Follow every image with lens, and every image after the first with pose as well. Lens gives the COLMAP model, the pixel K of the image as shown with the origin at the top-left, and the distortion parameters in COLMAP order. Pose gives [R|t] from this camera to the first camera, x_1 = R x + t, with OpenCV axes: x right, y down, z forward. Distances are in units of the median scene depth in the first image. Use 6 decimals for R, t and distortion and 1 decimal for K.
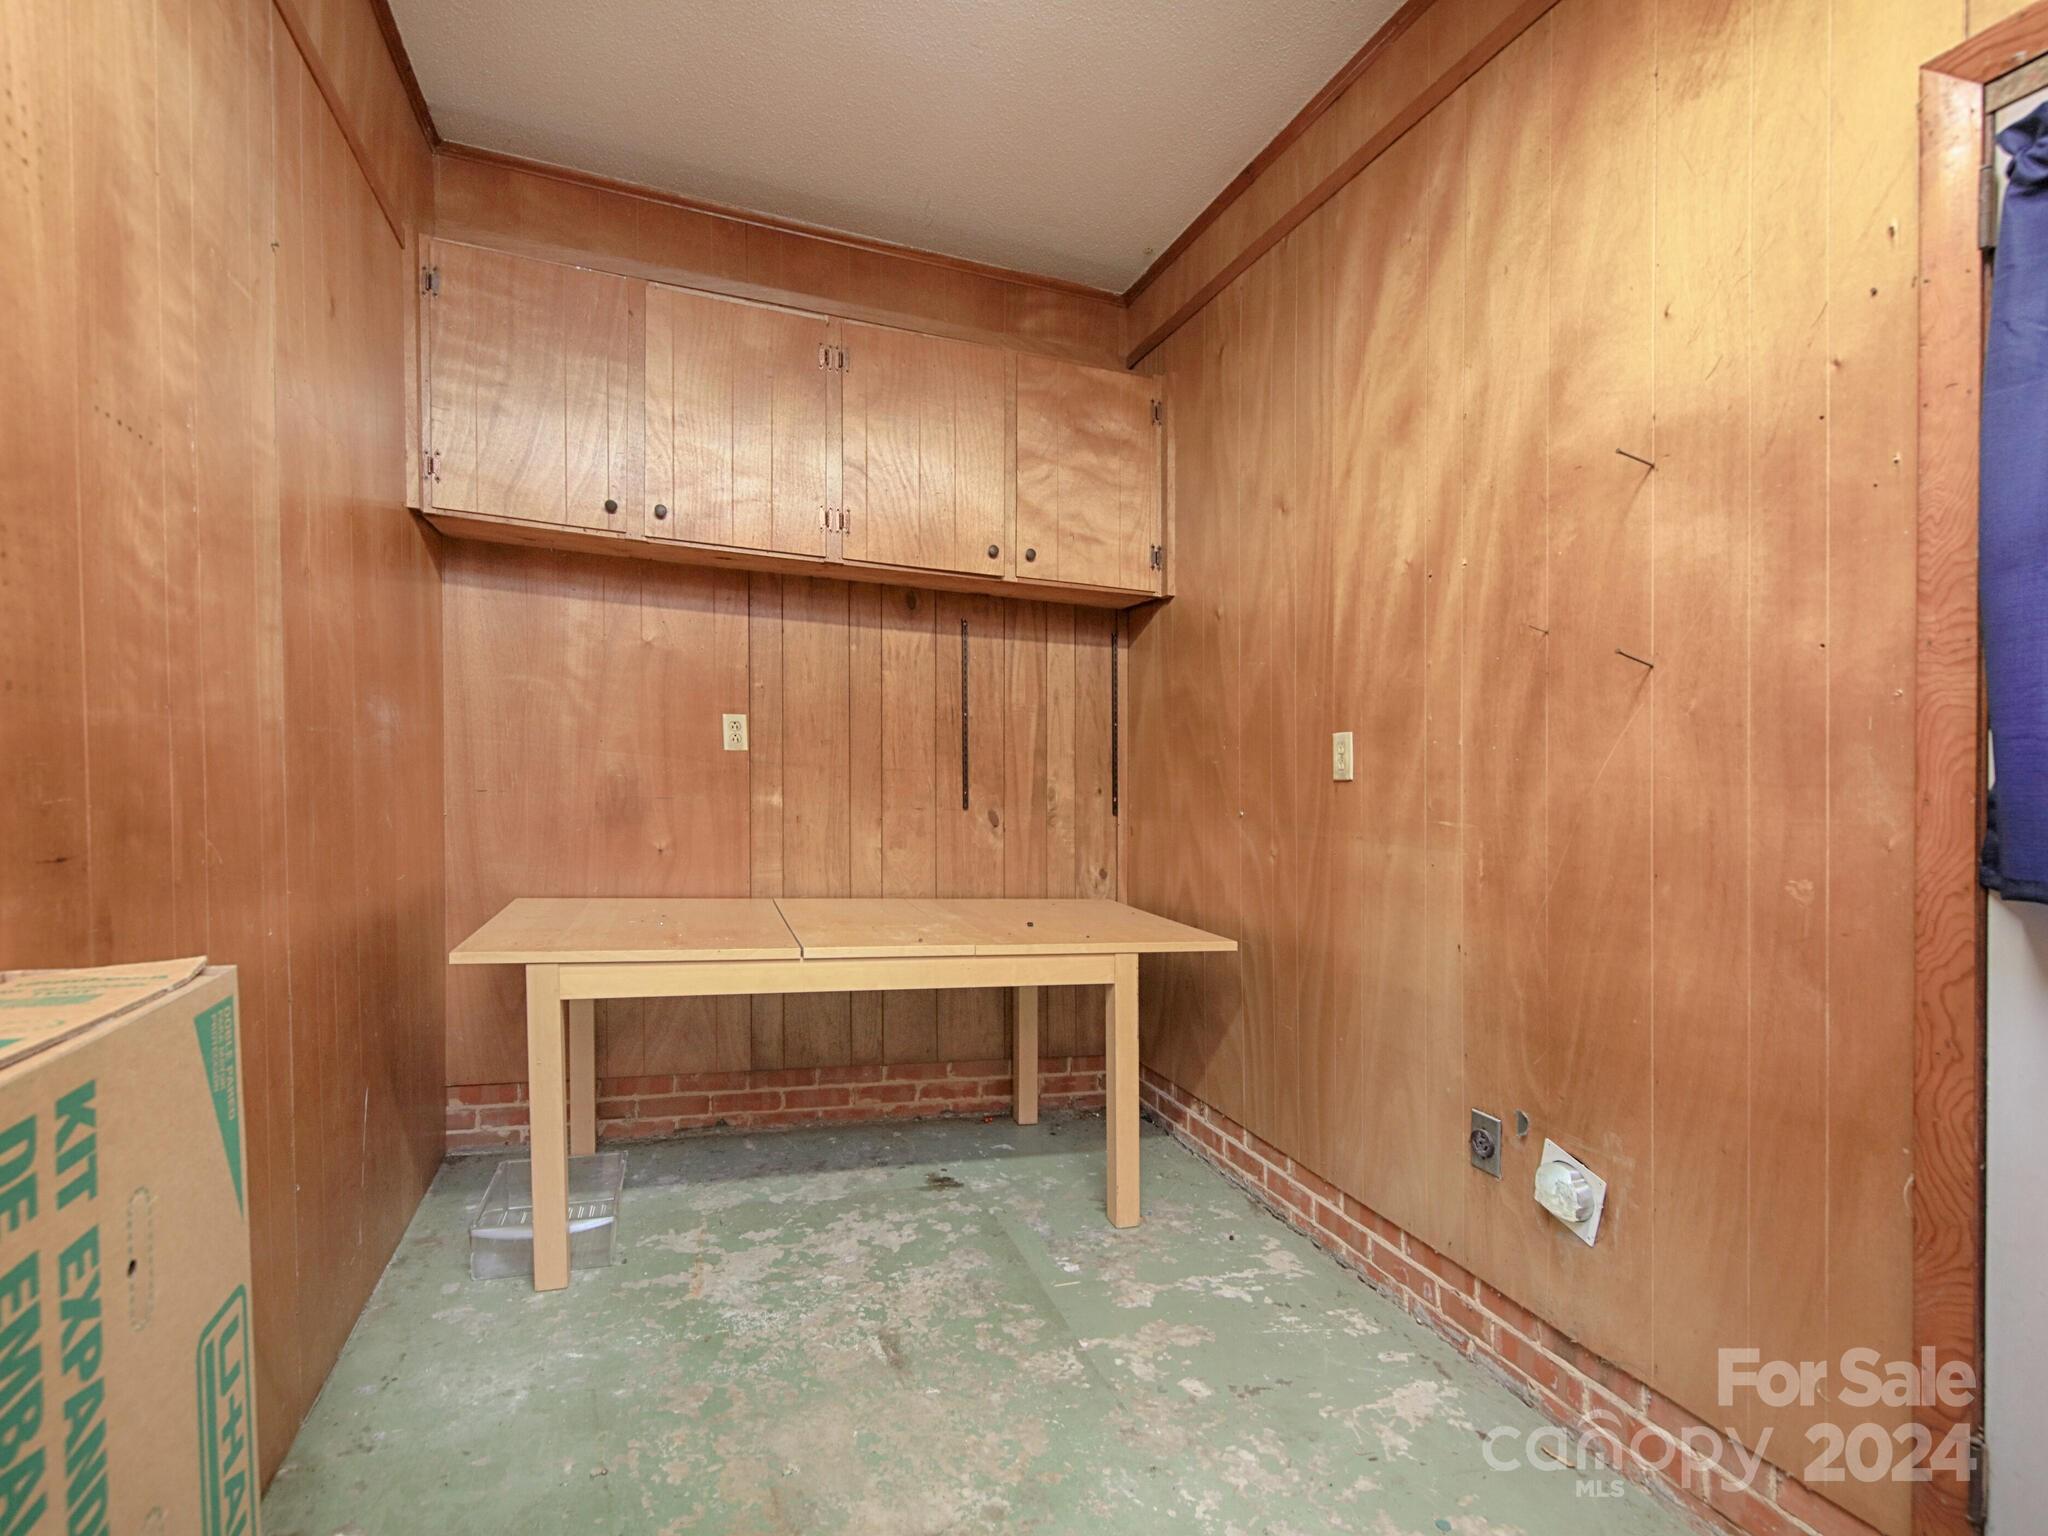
lens RADIAL K [[988.6, 0, 1037.4], [0, 988.6, 831.1], [0, 0, 1]] dist [0.014523, -0.007001]
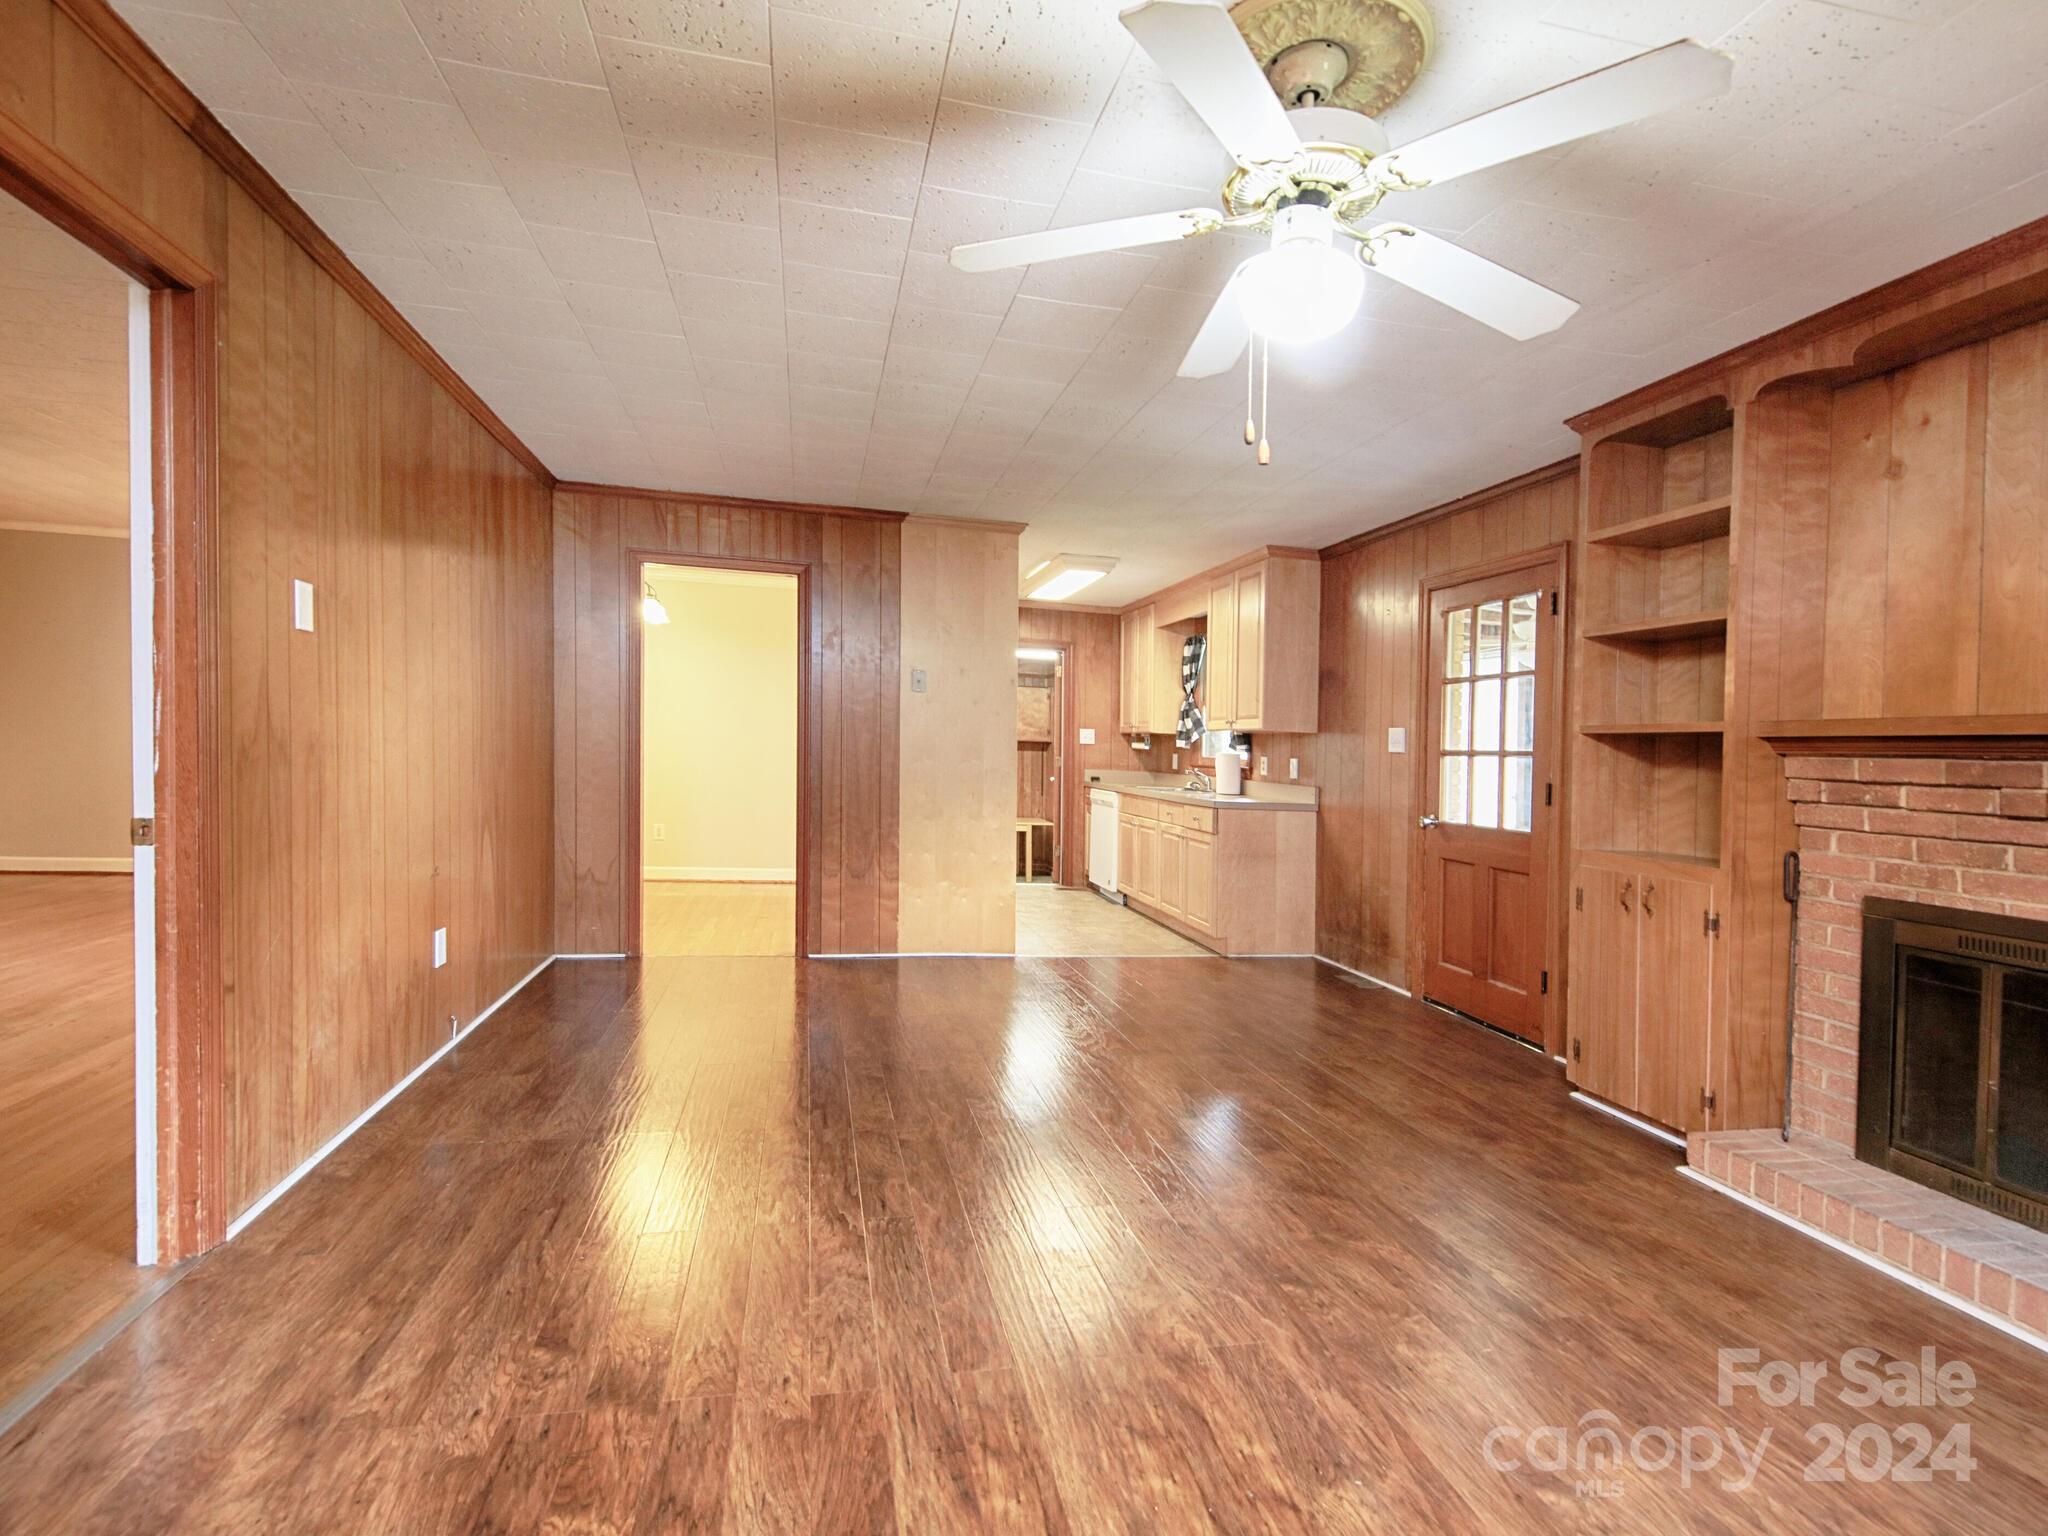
lens RADIAL K [[988.6, 0, 1013.6], [0, 988.6, 762.6], [0, 0, 1]] dist [0.014523, -0.007001]
pose [[0.989907, 0.000501, -0.141719, 0.568663], [-0.006835, 0.998999, -0.044210, 0.024930], [0.141555, 0.044732, 0.988919, -3.094341]]
